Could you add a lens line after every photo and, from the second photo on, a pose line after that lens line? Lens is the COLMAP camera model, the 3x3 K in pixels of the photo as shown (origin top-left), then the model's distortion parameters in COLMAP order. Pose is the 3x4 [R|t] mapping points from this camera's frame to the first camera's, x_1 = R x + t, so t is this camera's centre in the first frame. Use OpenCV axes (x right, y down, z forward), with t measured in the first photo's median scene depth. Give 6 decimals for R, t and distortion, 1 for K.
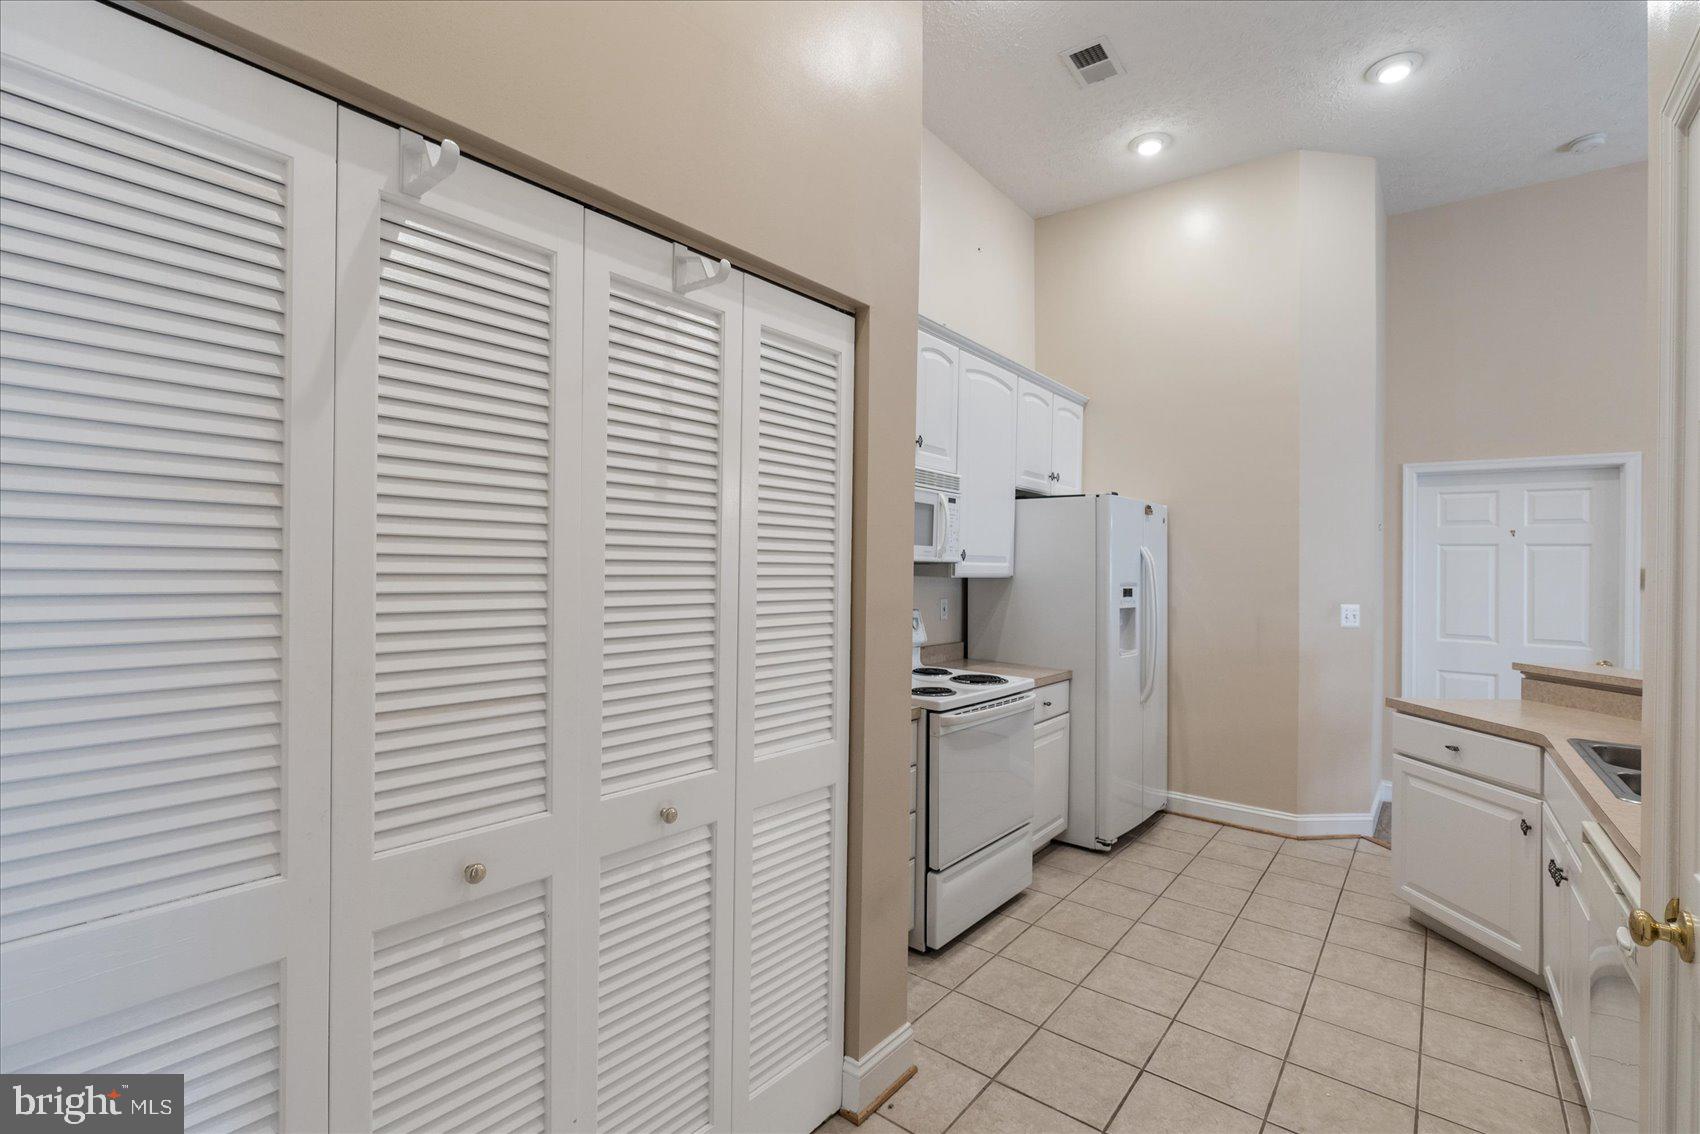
lens RADIAL K [[756.3, 0, 838.4], [0, 756.3, 547.3], [0, 0, 1]] dist [-0.009459, 0.001390]
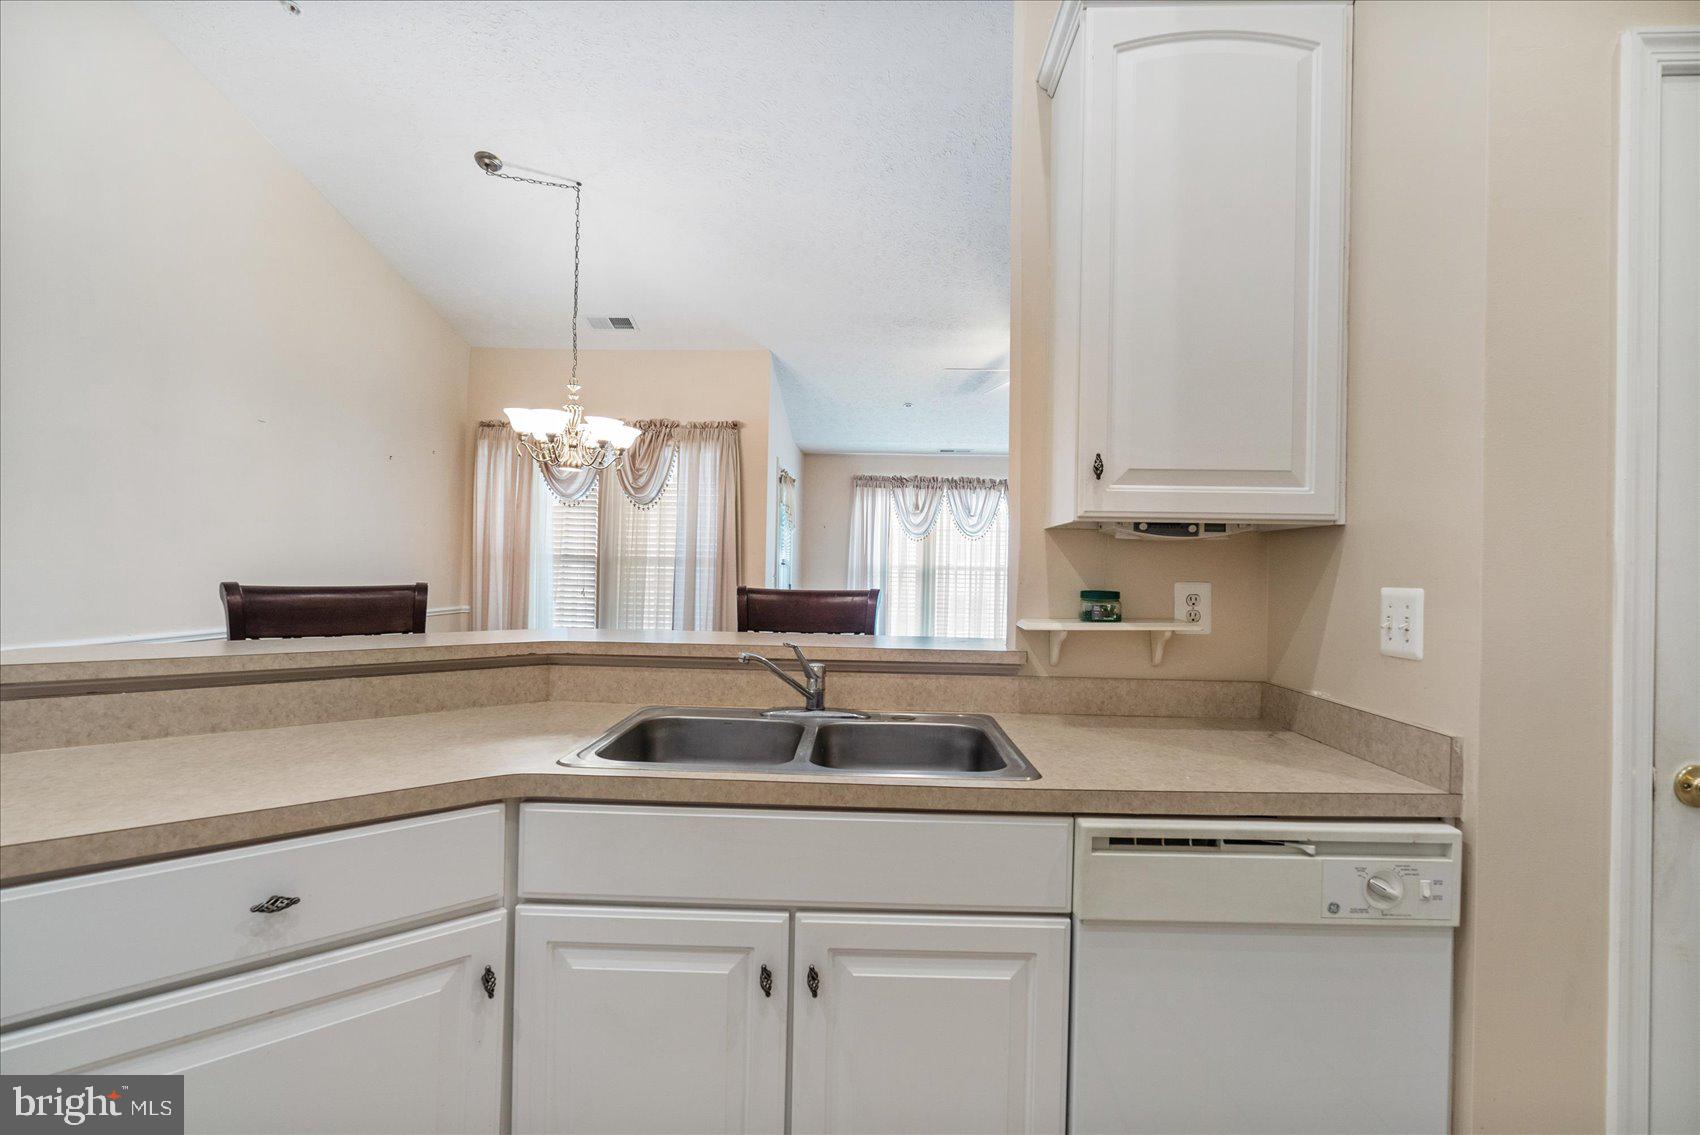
lens RADIAL K [[756.3, 0, 845.5], [0, 756.3, 569.4], [0, 0, 1]] dist [-0.009459, 0.001390]
pose [[-0.604082, -0.028773, 0.796403, 0.273539], [-0.052585, 0.998609, -0.003808, 0.069488], [-0.795186, -0.044179, -0.604754, 0.742616]]
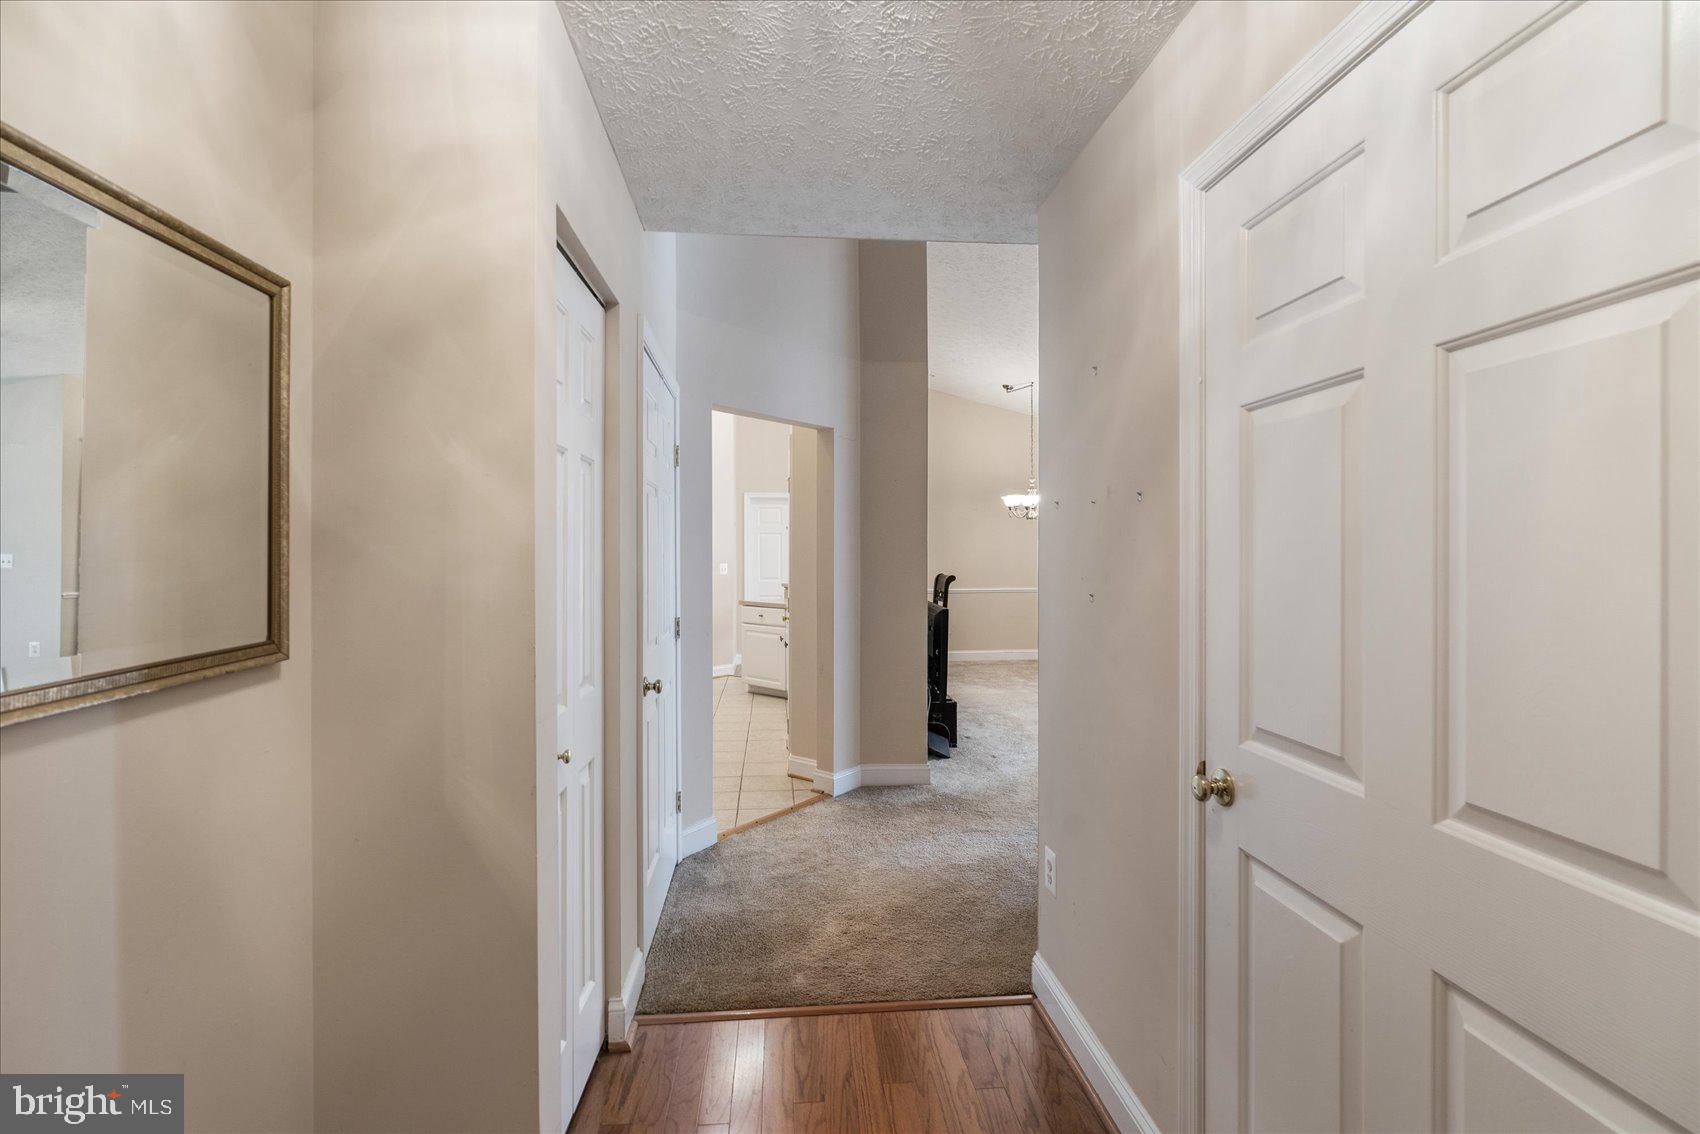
lens RADIAL K [[756.3, 0, 851.5], [0, 756.3, 558.3], [0, 0, 1]] dist [-0.009459, 0.001390]
pose [[0.709019, -0.028152, 0.704627, -0.564589], [0.000807, 0.999235, 0.039110, -0.020591], [-0.705189, -0.027161, 0.708499, -0.758030]]
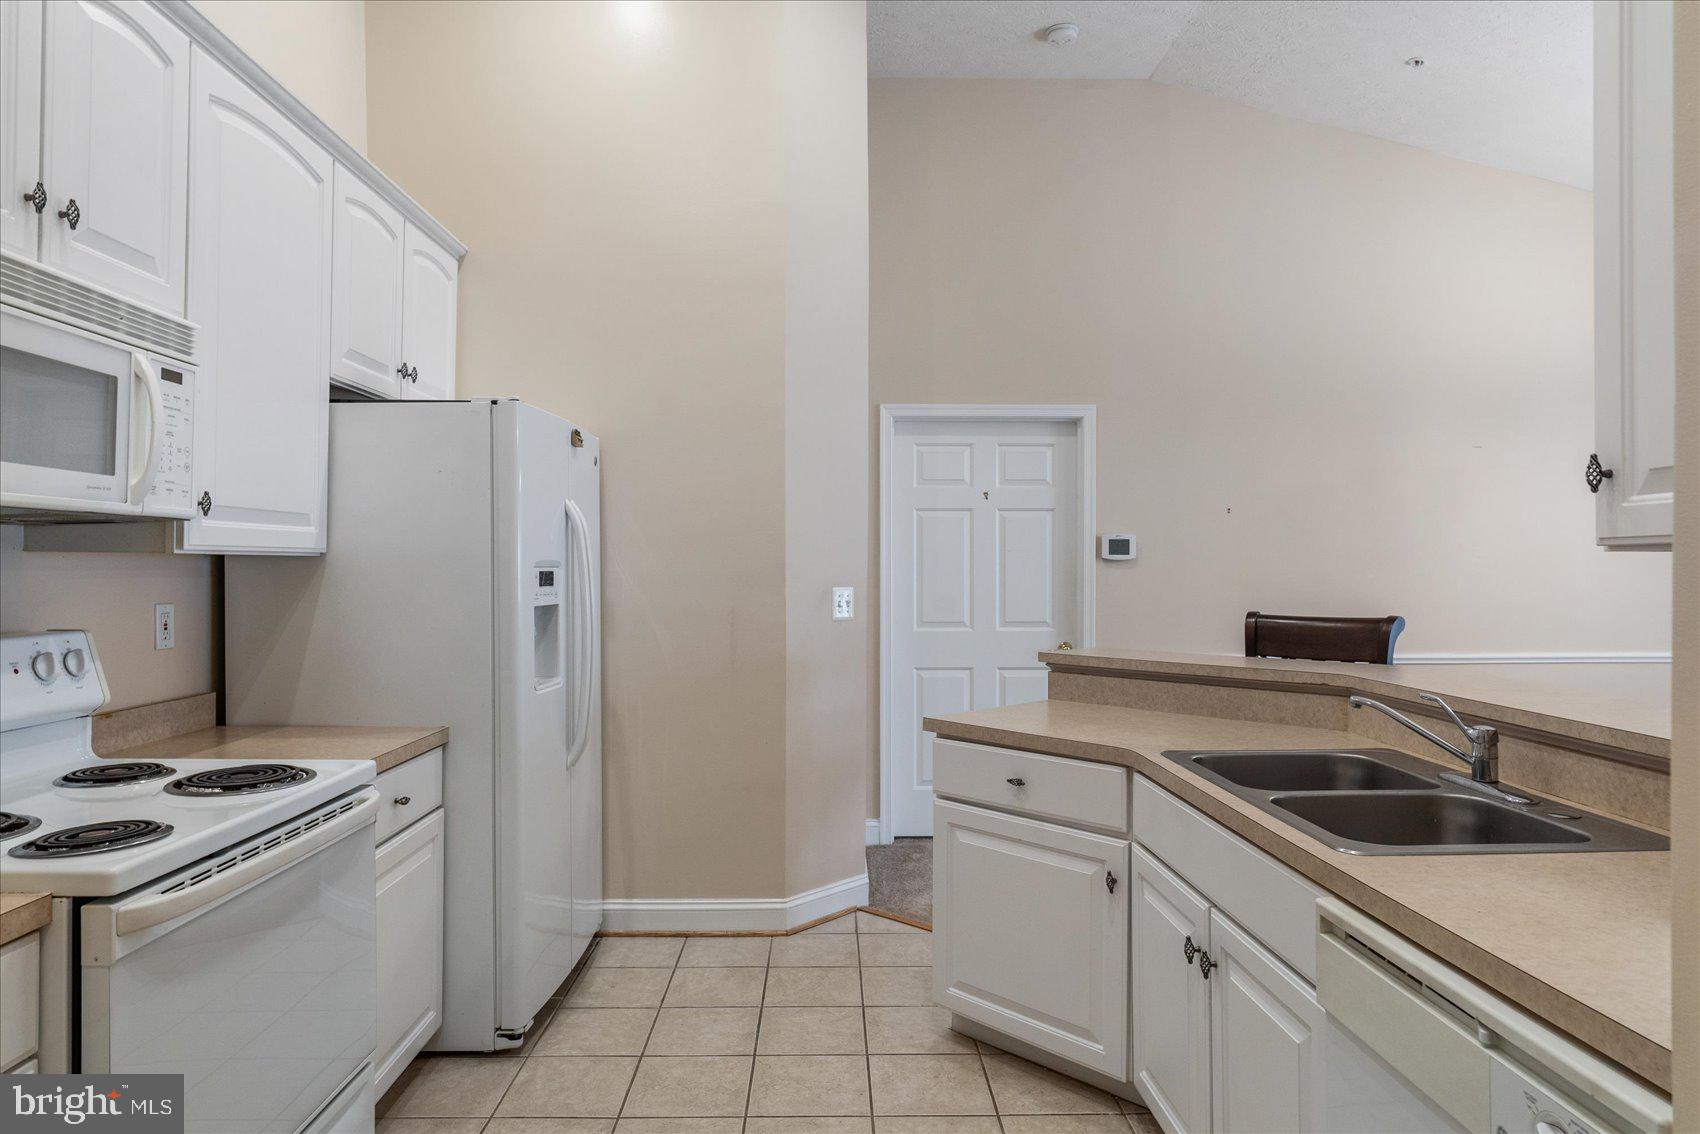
lens RADIAL K [[1028.6, 0, 839.1], [0, 1028.6, 550.8], [0, 0, 1]] dist [-0.004919, 0.001747]
pose [[0.772290, -0.011189, 0.635172, 0.065015], [0.000586, 0.999857, 0.016900, 0.027396], [-0.635270, -0.012679, 0.772186, 0.273810]]
